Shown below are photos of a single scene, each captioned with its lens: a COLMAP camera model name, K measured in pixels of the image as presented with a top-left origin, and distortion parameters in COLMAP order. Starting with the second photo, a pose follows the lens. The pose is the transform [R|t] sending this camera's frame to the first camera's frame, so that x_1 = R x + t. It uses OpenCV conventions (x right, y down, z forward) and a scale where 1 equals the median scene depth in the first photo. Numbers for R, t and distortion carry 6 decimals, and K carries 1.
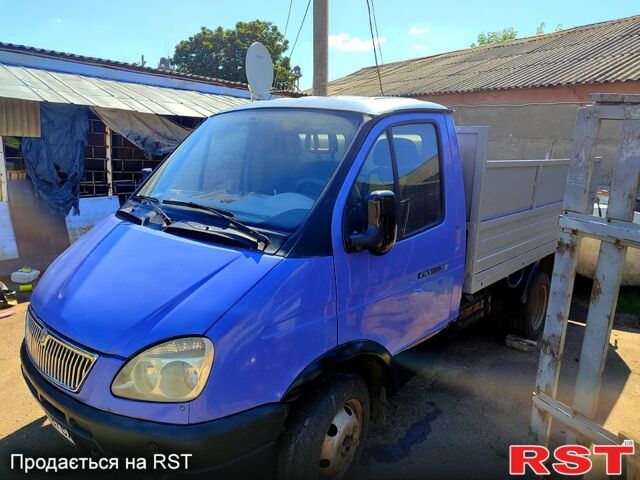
lens RADIAL K [[463.0, 0, 318.0], [0, 463.0, 241.9], [0, 0, 1]] dist [0.013207, -0.004542]
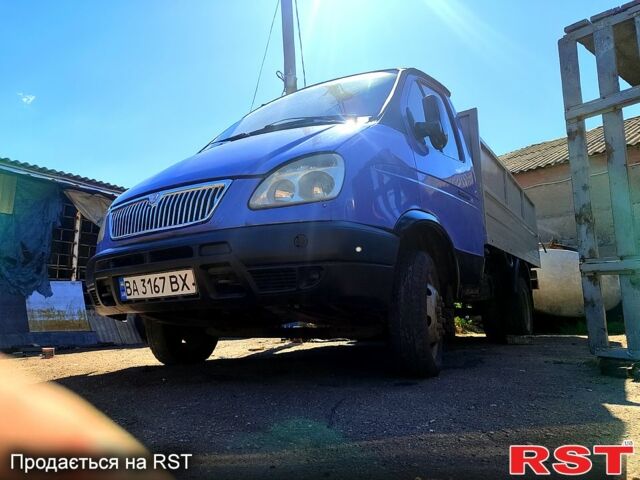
lens RADIAL K [[463.0, 0, 318.0], [0, 463.0, 241.9], [0, 0, 1]] dist [0.013207, -0.004542]
pose [[0.980968, -0.034478, 0.191083, -0.288645], [0.100915, 0.931286, -0.350033, 0.453714], [-0.165885, 0.362654, 0.917041, 0.026045]]
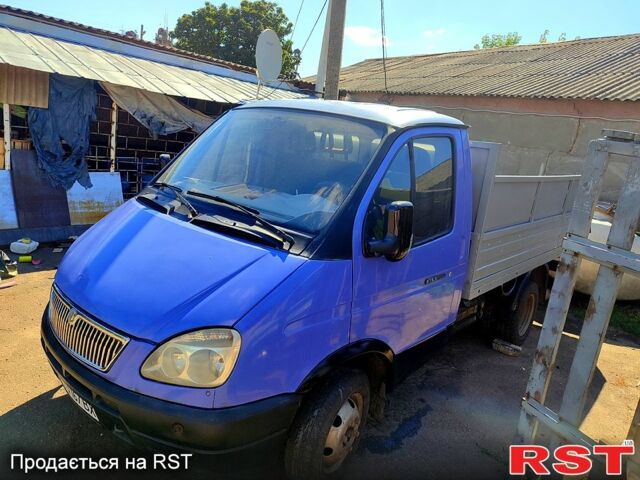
lens RADIAL K [[465.2, 0, 320.0], [0, 465.2, 240.0], [0, 0, 1]] dist [0.003230, 0.008312]
pose [[0.996481, 0.076137, 0.035047, -0.055909], [-0.076959, 0.996775, 0.022756, -0.022473], [-0.033202, -0.025373, 0.999127, -0.042506]]
